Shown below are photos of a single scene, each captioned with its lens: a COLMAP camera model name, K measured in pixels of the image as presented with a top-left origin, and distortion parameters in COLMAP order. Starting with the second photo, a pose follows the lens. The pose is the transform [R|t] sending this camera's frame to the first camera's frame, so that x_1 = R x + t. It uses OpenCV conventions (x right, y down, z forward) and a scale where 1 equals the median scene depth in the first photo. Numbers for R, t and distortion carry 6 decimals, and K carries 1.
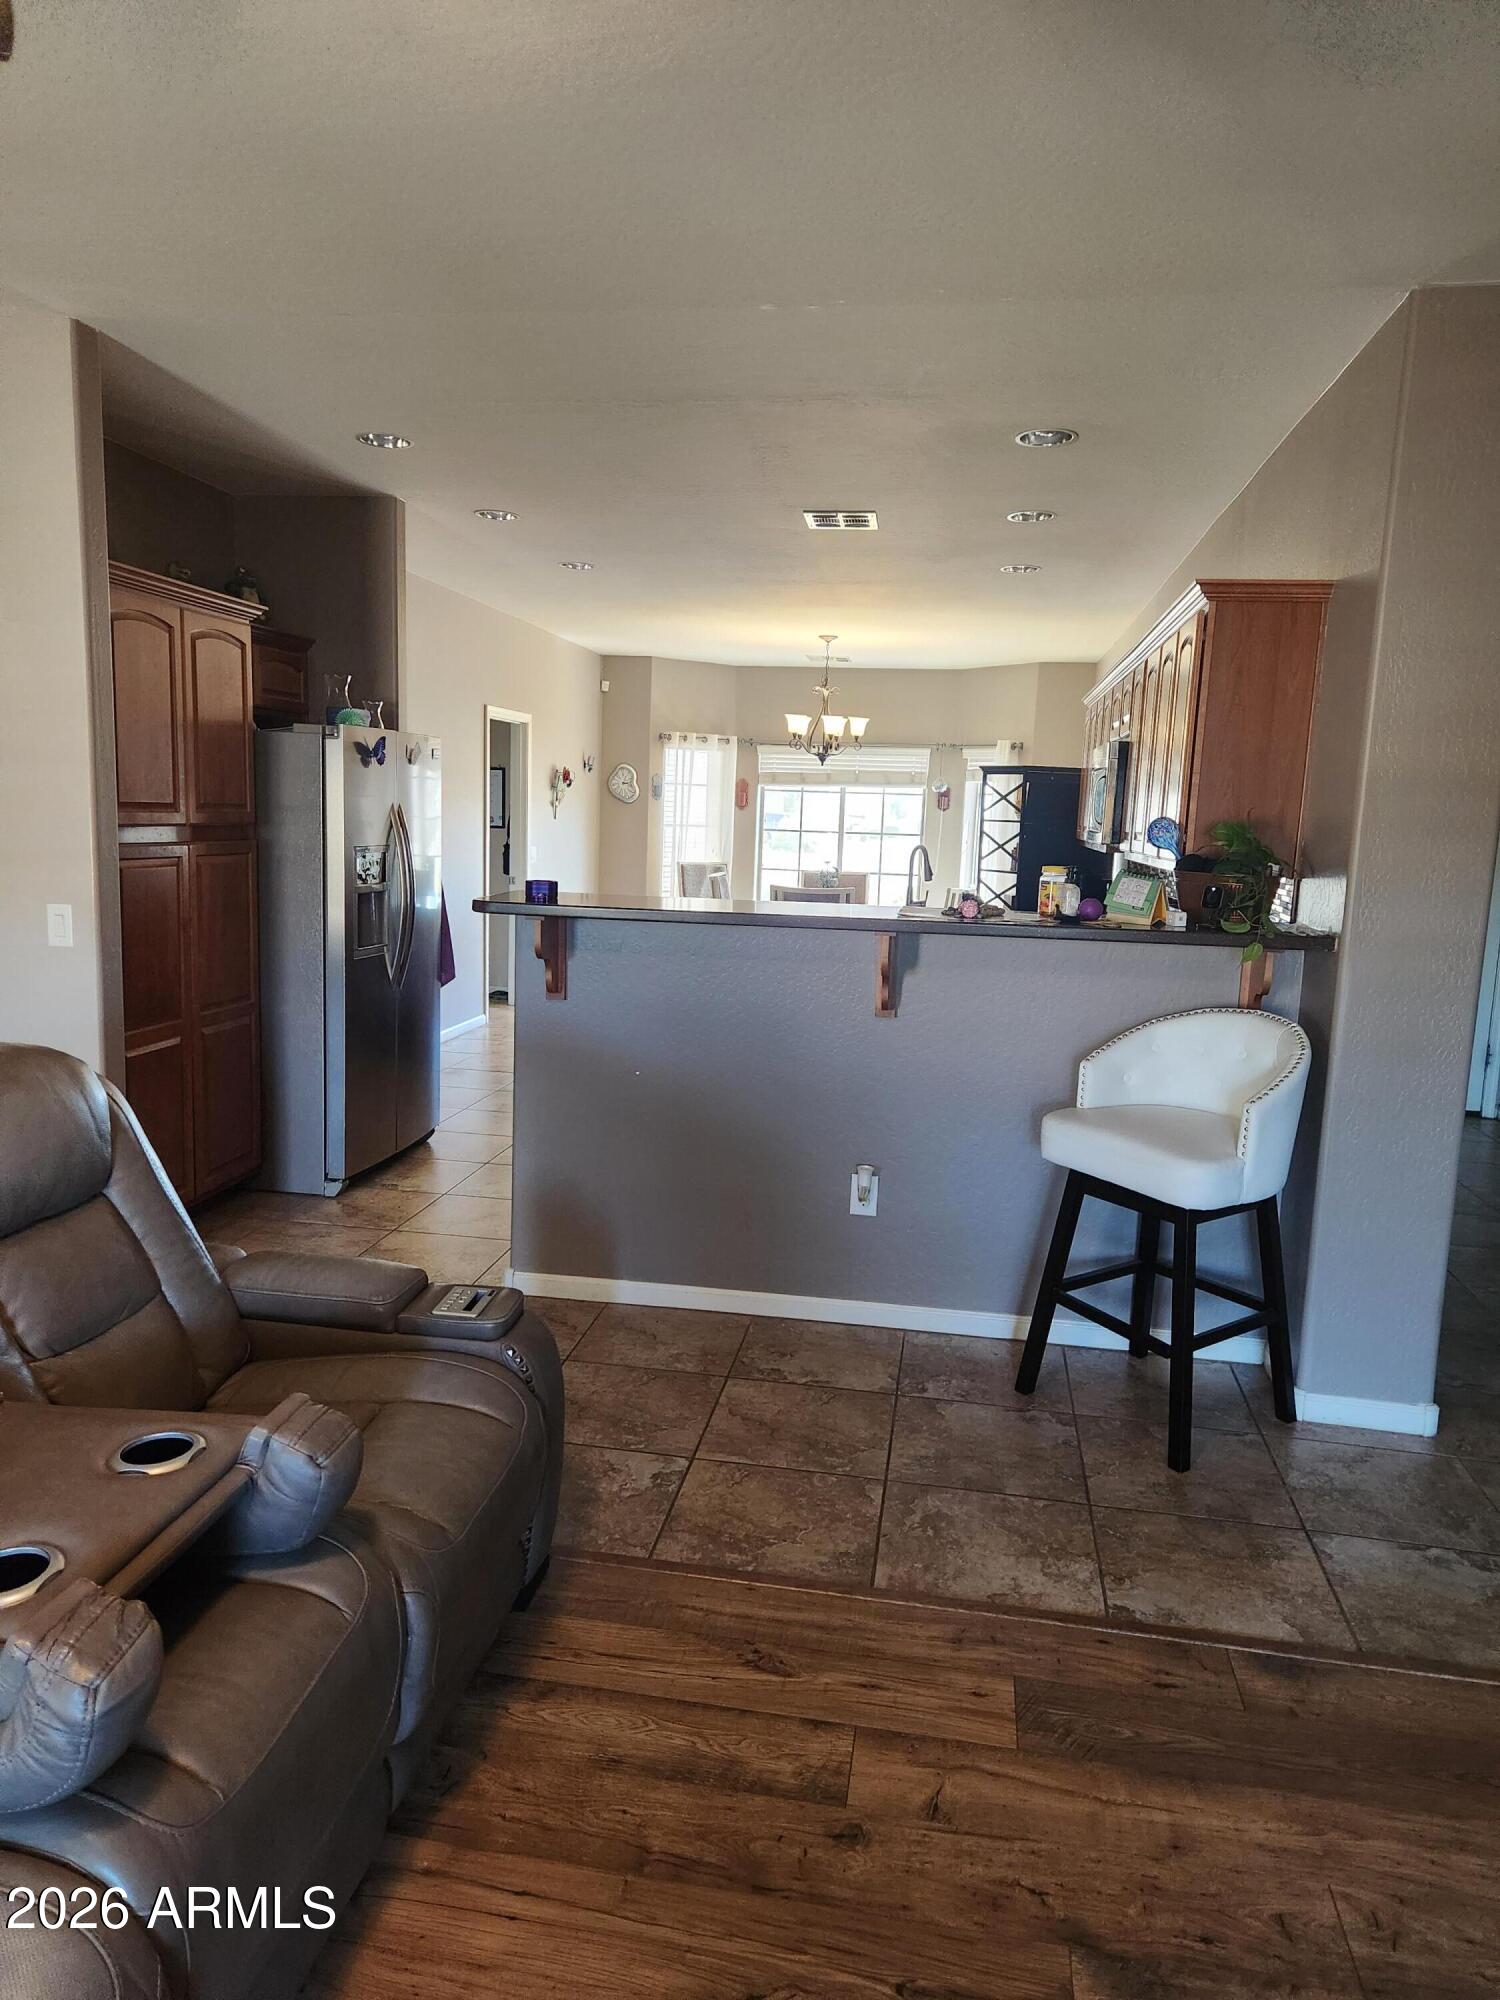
lens RADIAL K [[1333.5, 0, 790.2], [0, 1333.5, 1019.8], [0, 0, 1]] dist [0.075384, -0.061742]
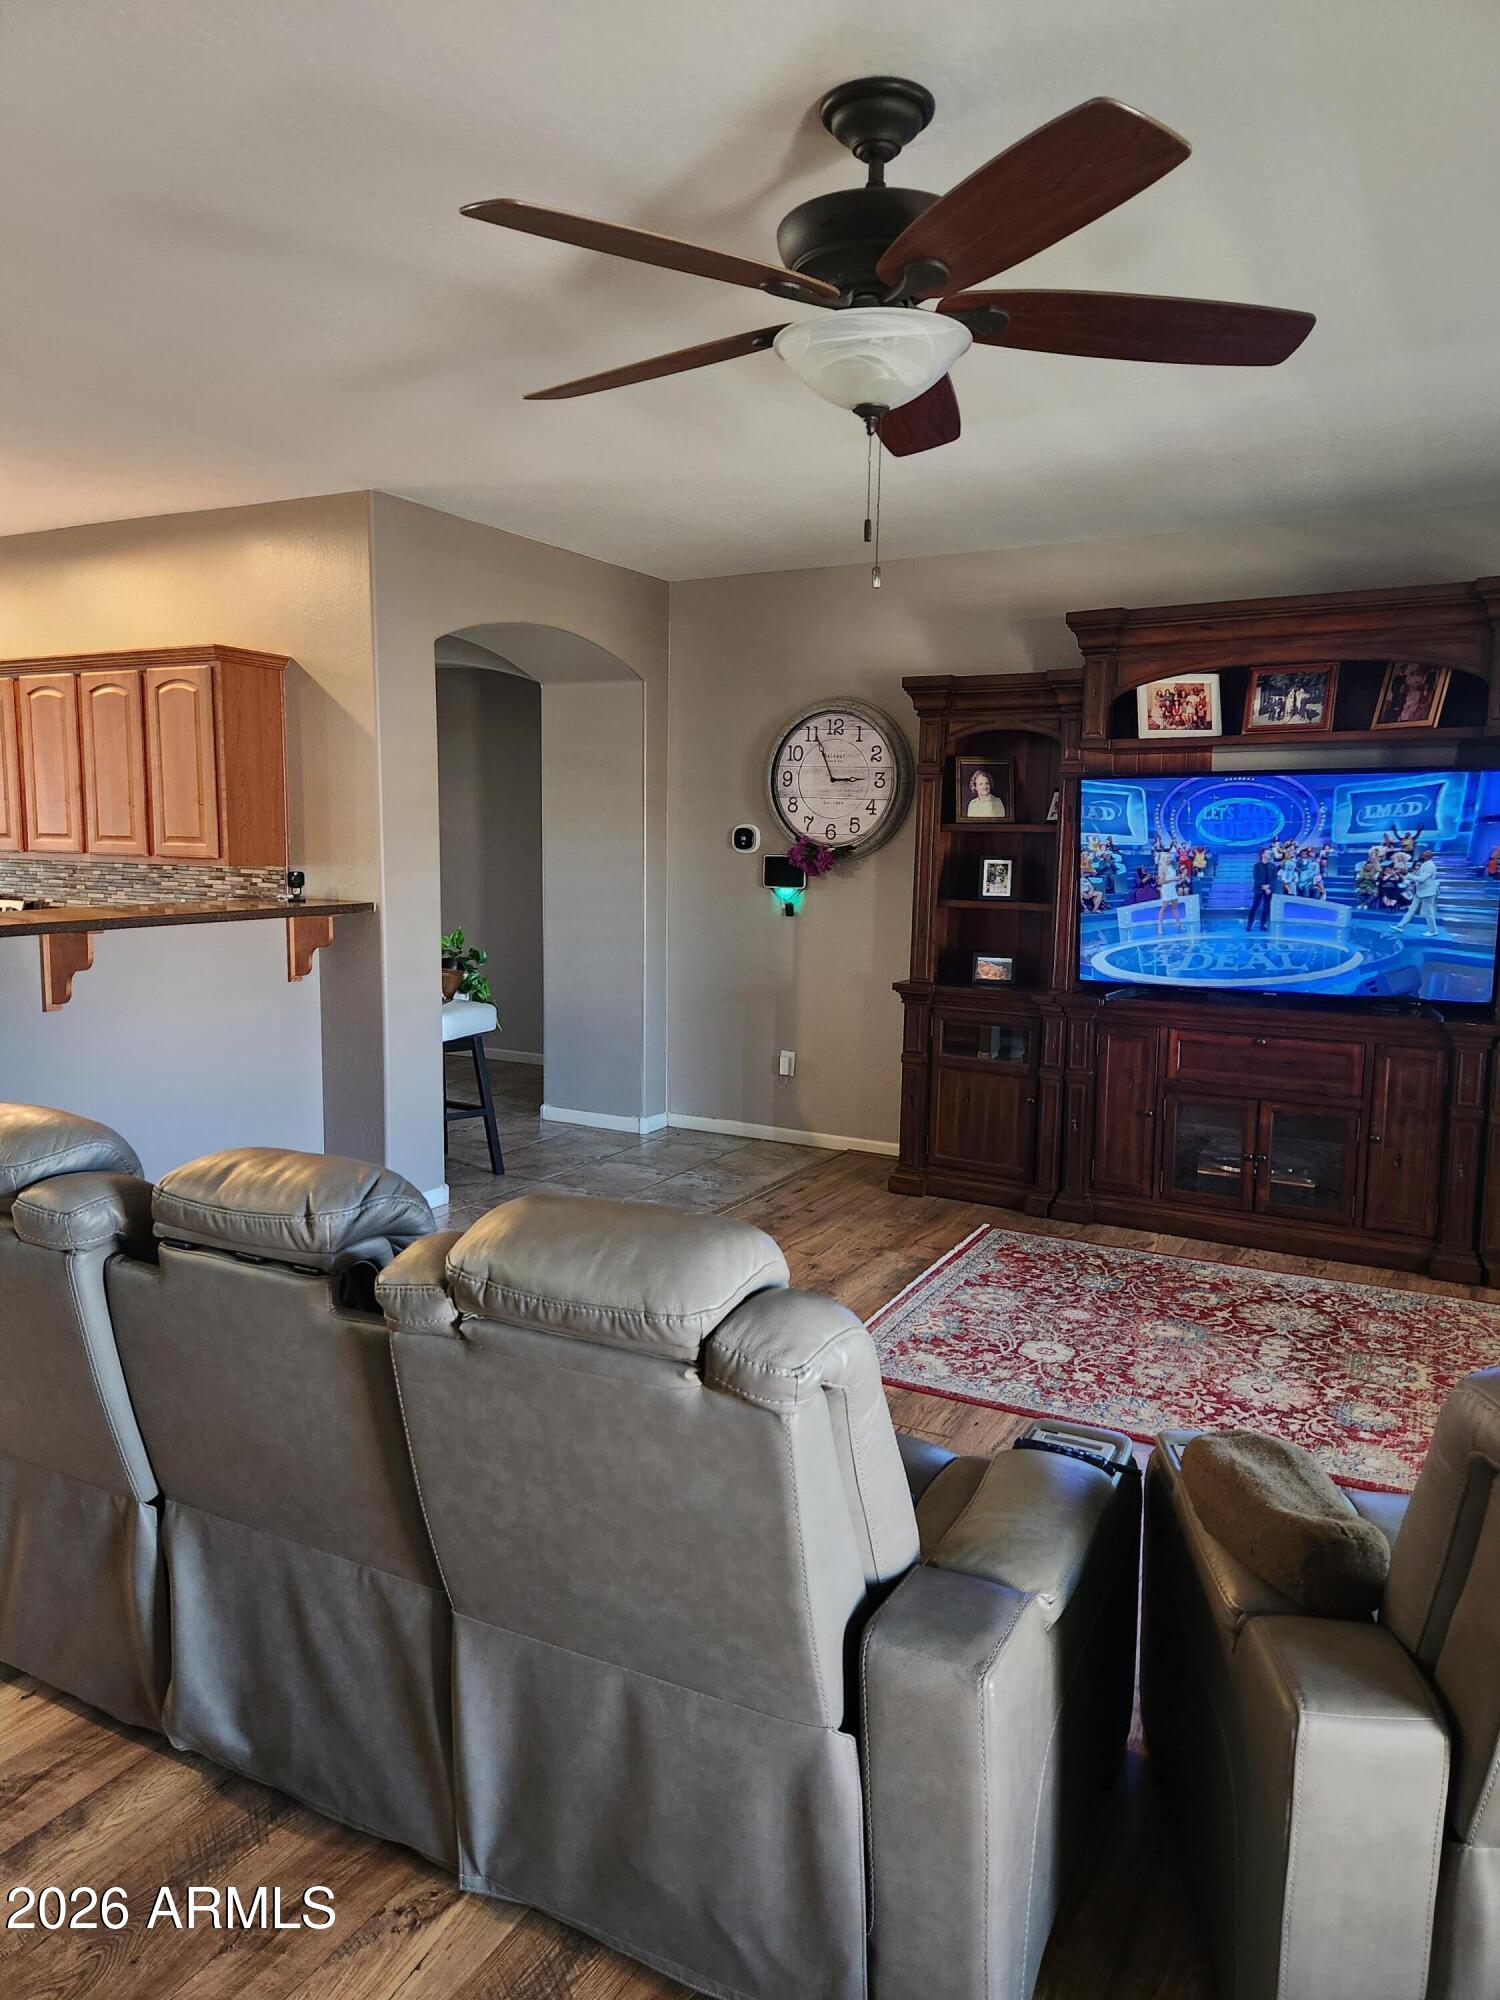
lens RADIAL K [[1333.5, 0, 744.3], [0, 1333.5, 999.5], [0, 0, 1]] dist [0.075384, -0.061742]
pose [[0.351688, -0.166408, 0.921208, -2.097102], [0.144780, 0.981901, 0.122099, -0.189808], [-0.924854, 0.090432, 0.369415, 0.162970]]
